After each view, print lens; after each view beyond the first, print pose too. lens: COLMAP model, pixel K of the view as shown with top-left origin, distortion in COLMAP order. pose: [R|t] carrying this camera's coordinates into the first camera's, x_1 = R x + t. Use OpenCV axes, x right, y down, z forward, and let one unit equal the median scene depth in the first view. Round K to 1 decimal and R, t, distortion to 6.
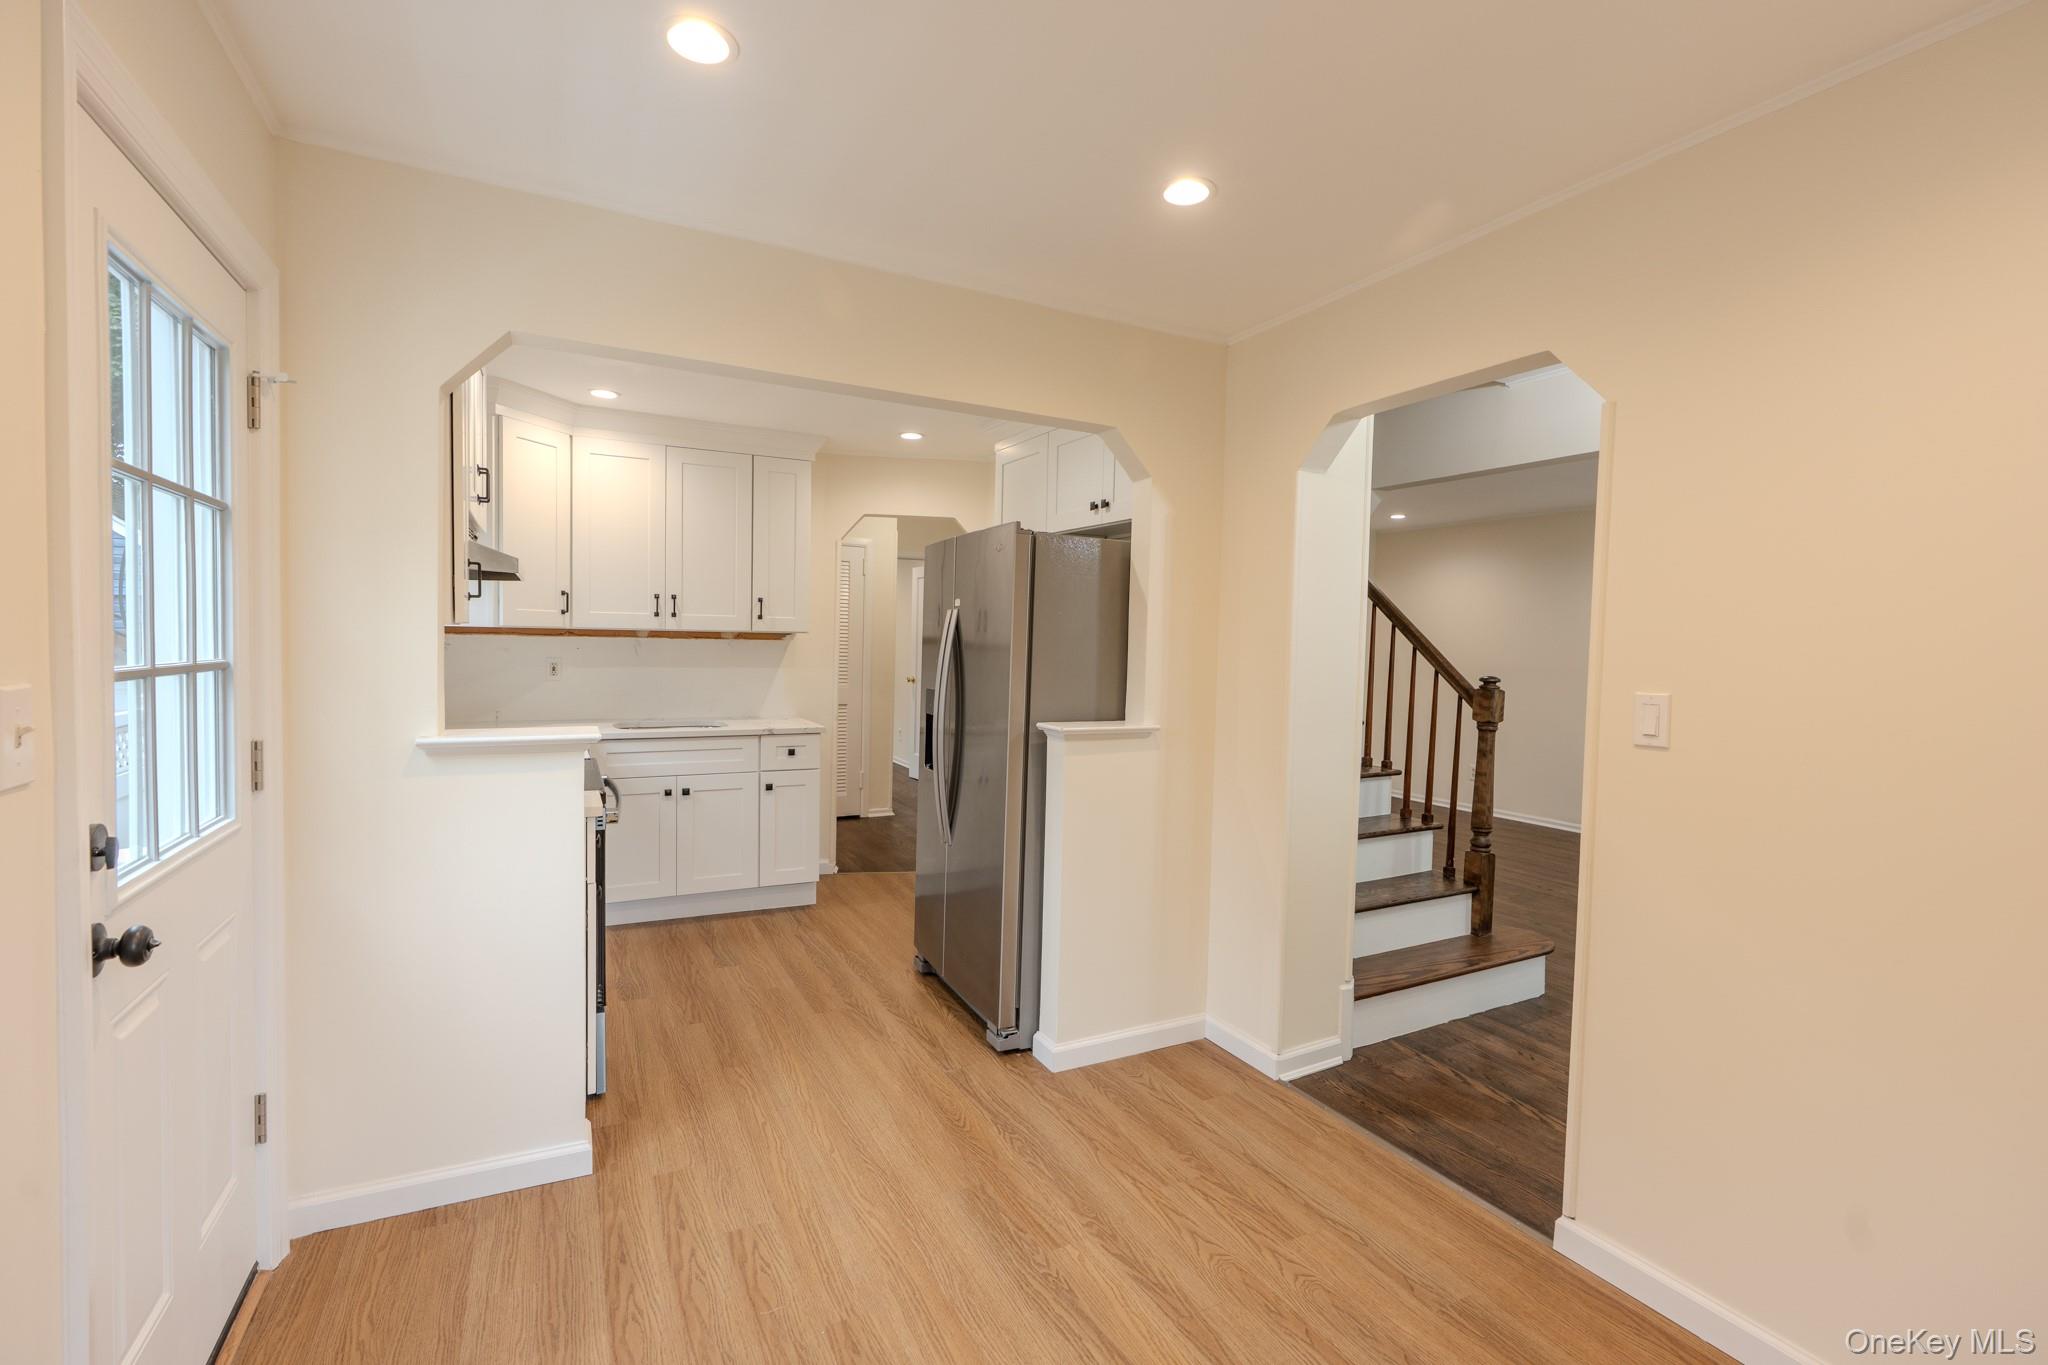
lens RADIAL K [[915.4, 0, 1023.5], [0, 915.4, 676.1], [0, 0, 1]] dist [-0.003548, 0.000276]
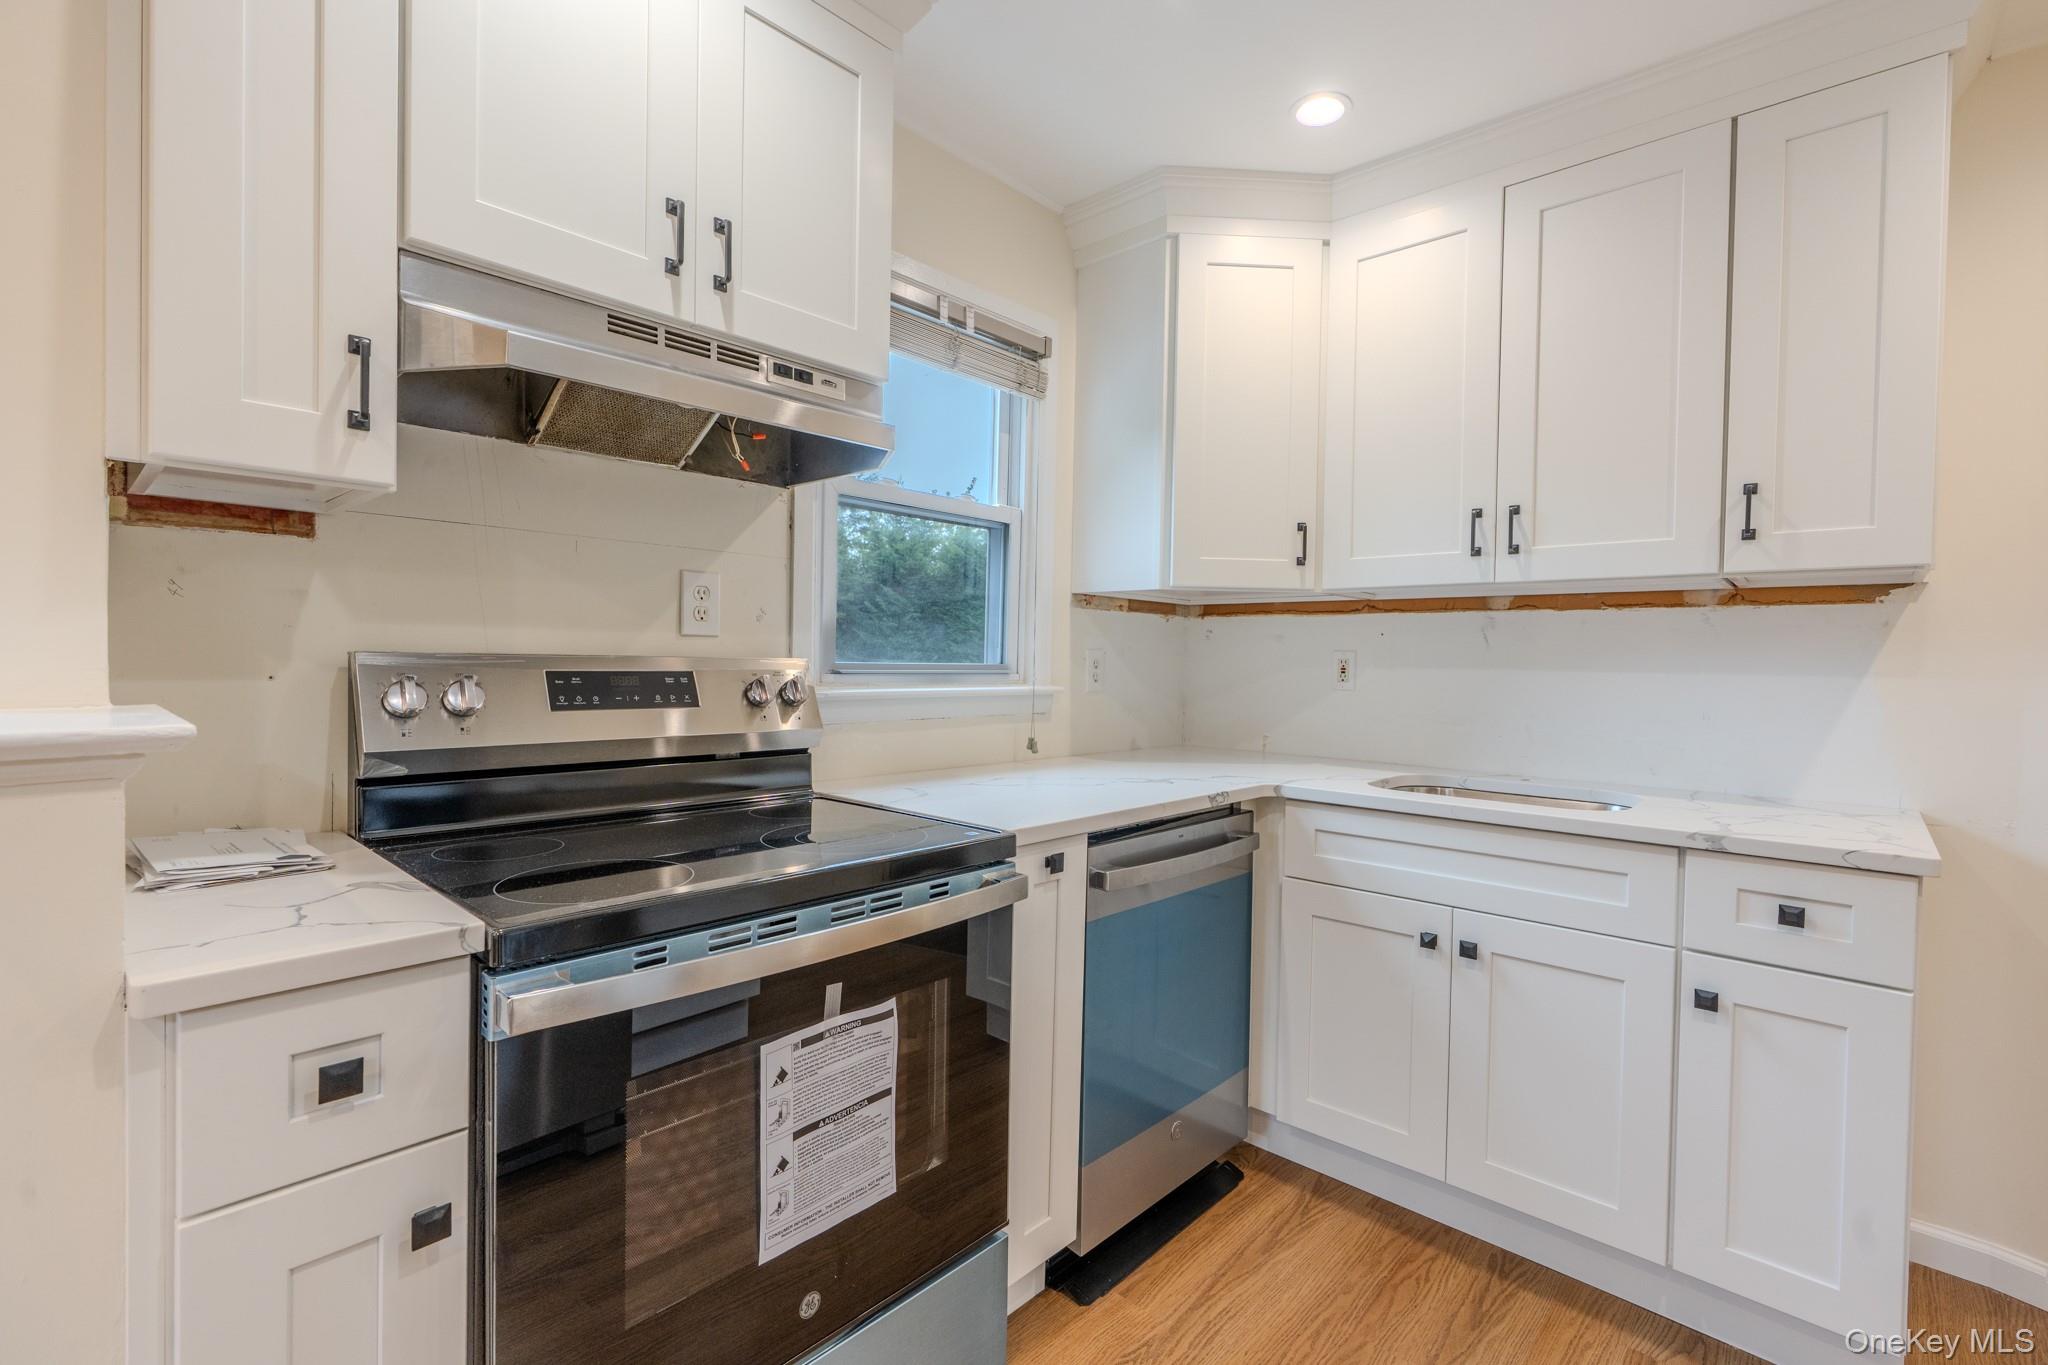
lens RADIAL K [[915.4, 0, 1023.5], [0, 915.4, 676.1], [0, 0, 1]] dist [-0.003548, 0.000276]
pose [[0.343557, 0.003385, -0.939126, -0.058342], [-0.051576, 0.998552, -0.015269, 0.023481], [0.937714, 0.053682, 0.343235, 0.944715]]
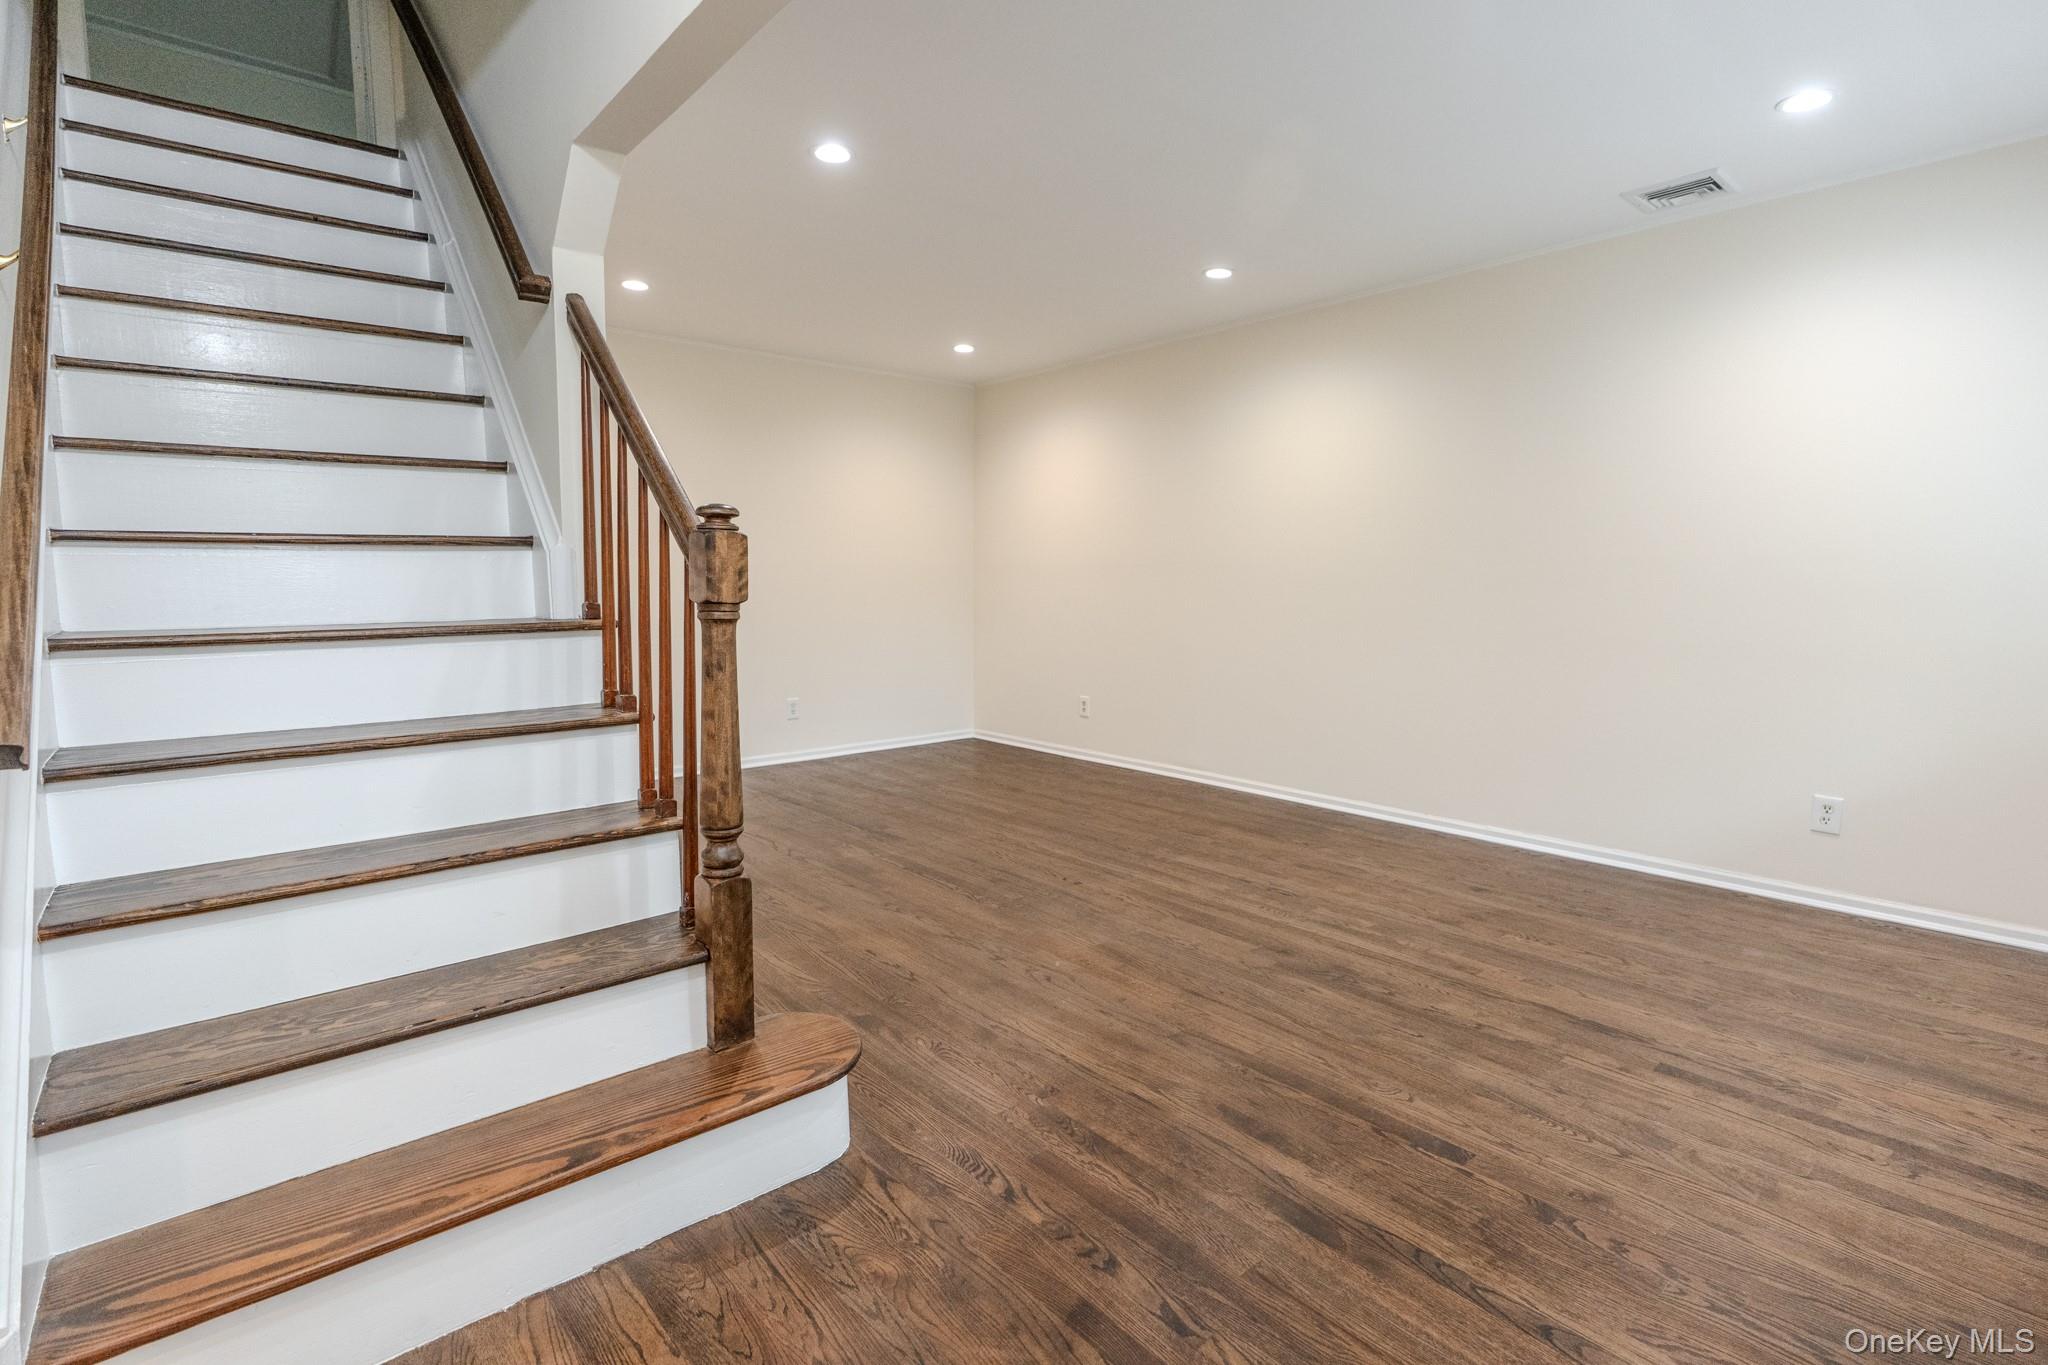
lens RADIAL K [[994.0, 0, 1024.0], [0, 994.0, 682.5], [0, 0, 1]] dist [-0.000459, 0.000017]
pose [[0.974930, -0.047383, 0.217408, 0.680228], [0.033019, 0.997054, 0.069236, 0.075783], [-0.220048, -0.060322, 0.973622, 0.580891]]
